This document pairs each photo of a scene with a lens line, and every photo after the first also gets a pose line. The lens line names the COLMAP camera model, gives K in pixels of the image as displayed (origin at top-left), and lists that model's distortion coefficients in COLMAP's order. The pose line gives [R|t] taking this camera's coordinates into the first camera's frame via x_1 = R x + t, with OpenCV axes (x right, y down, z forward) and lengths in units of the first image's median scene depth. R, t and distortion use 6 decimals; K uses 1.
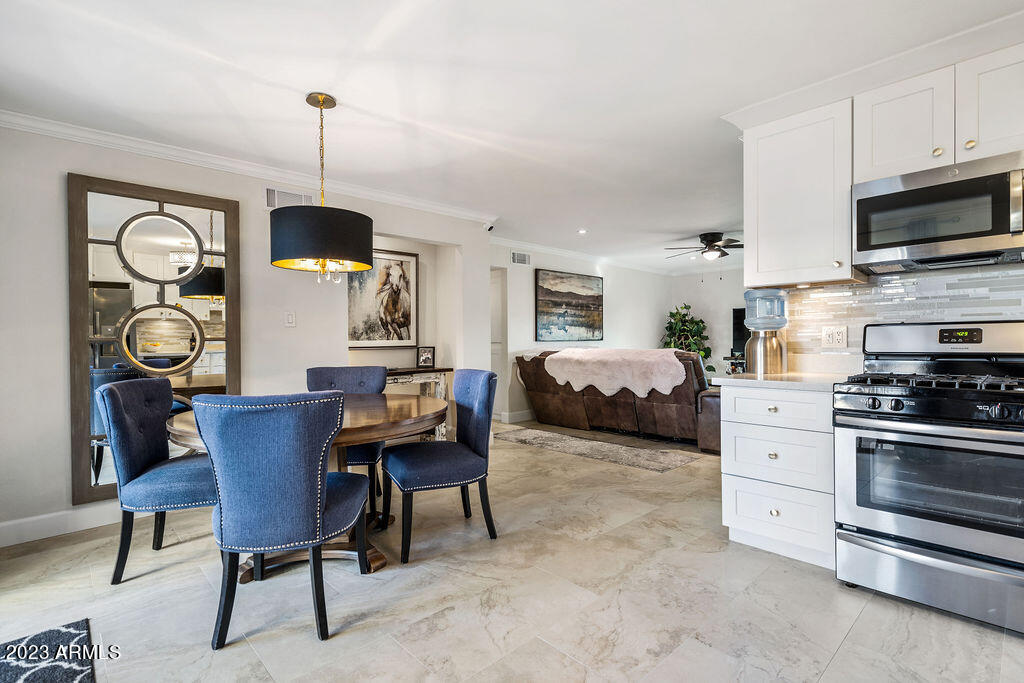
lens RADIAL K [[489.7, 0, 509.2], [0, 489.7, 342.7], [0, 0, 1]] dist [0.004008, 0.000110]
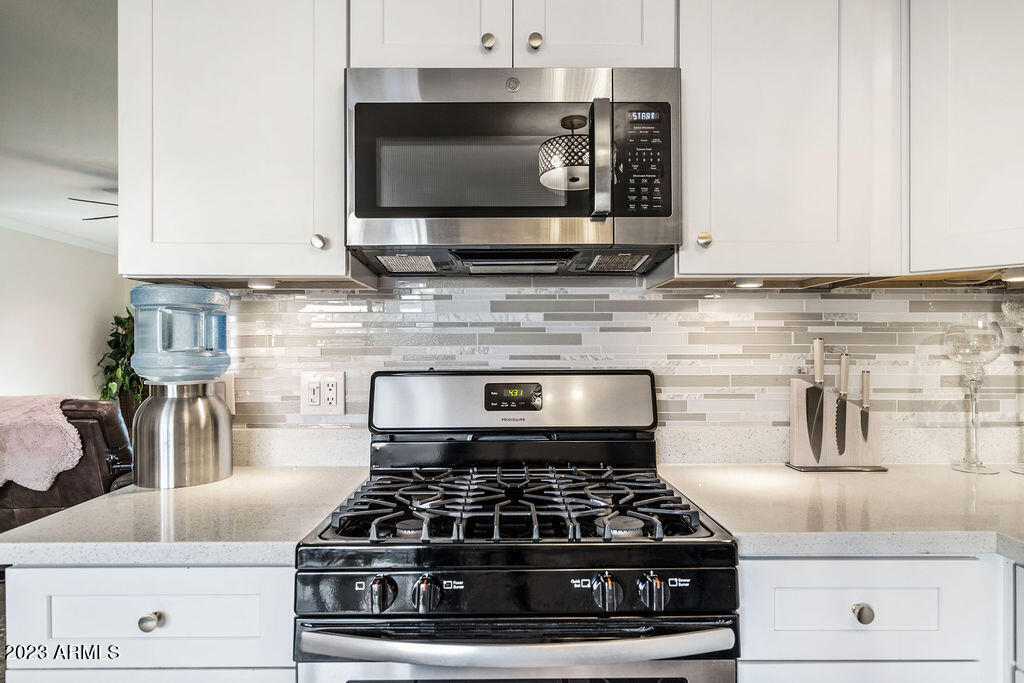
lens RADIAL K [[607.7, 0, 511.7], [0, 607.7, 348.5], [0, 0, 1]] dist [-0.001351, 0.001881]
pose [[0.674277, 0.008217, 0.738432, 0.327744], [-0.000631, 0.999944, -0.010551, -0.049488], [-0.738478, 0.006648, 0.674245, 0.431467]]
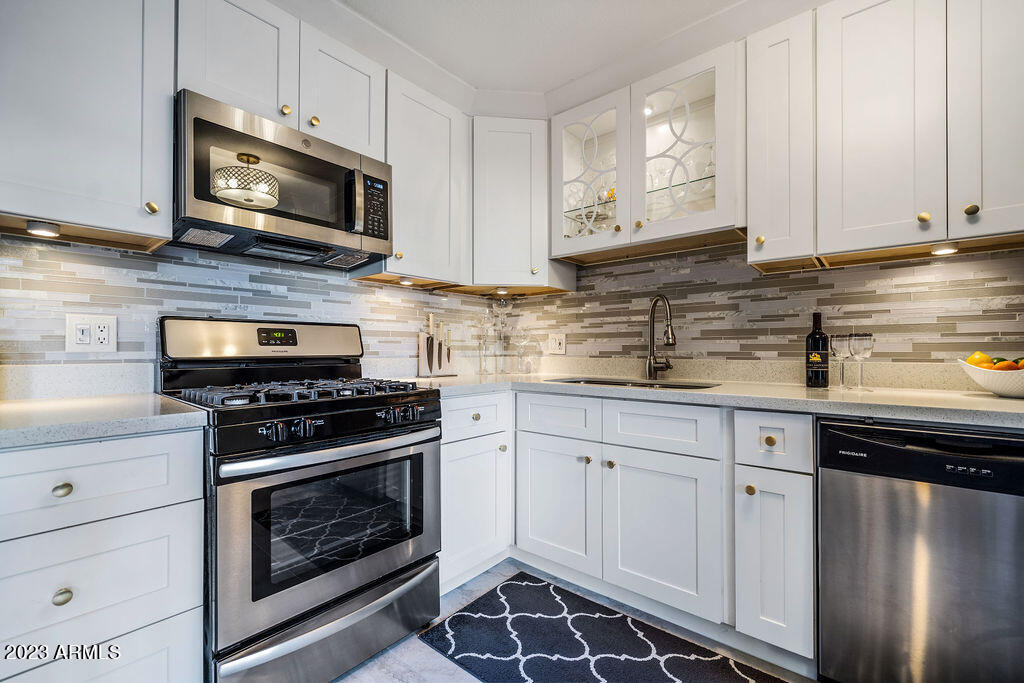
lens RADIAL K [[437.6, 0, 509.8], [0, 437.6, 348.3], [0, 0, 1]] dist [0.000888, -0.001059]
pose [[-0.114119, 0.014857, 0.993356, 0.086605], [0.006143, 0.999880, -0.014249, 0.015442], [-0.993448, 0.004477, -0.114197, 0.549947]]
